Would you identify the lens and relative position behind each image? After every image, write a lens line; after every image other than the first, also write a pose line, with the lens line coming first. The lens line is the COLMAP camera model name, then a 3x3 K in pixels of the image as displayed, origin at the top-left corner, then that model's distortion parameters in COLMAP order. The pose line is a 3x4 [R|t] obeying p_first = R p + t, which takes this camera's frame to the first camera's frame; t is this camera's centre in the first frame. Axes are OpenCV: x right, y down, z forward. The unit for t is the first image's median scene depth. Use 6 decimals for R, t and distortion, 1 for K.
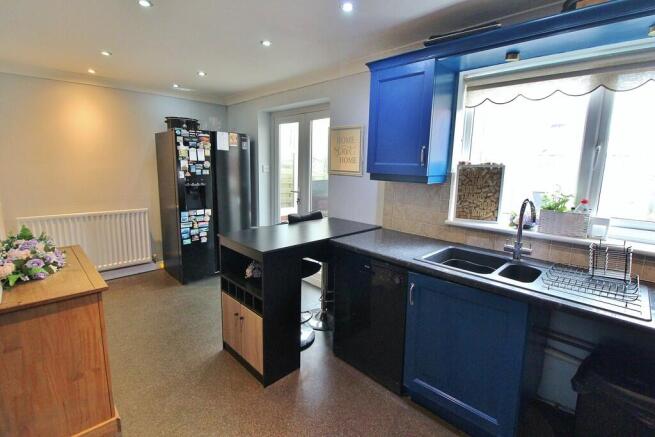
lens RADIAL K [[305.8, 0, 328.5], [0, 305.8, 215.0], [0, 0, 1]] dist [-0.011040, -0.005490]
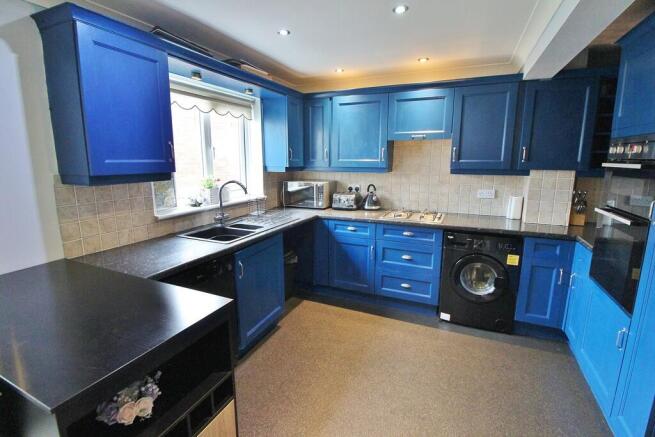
lens RADIAL K [[305.8, 0, 328.8], [0, 305.8, 213.9], [0, 0, 1]] dist [-0.011040, -0.005490]
pose [[-0.355187, -0.192794, 0.914698, -0.824388], [0.136550, 0.957304, 0.254798, -0.191314], [-0.924768, 0.215403, -0.313696, 0.920425]]
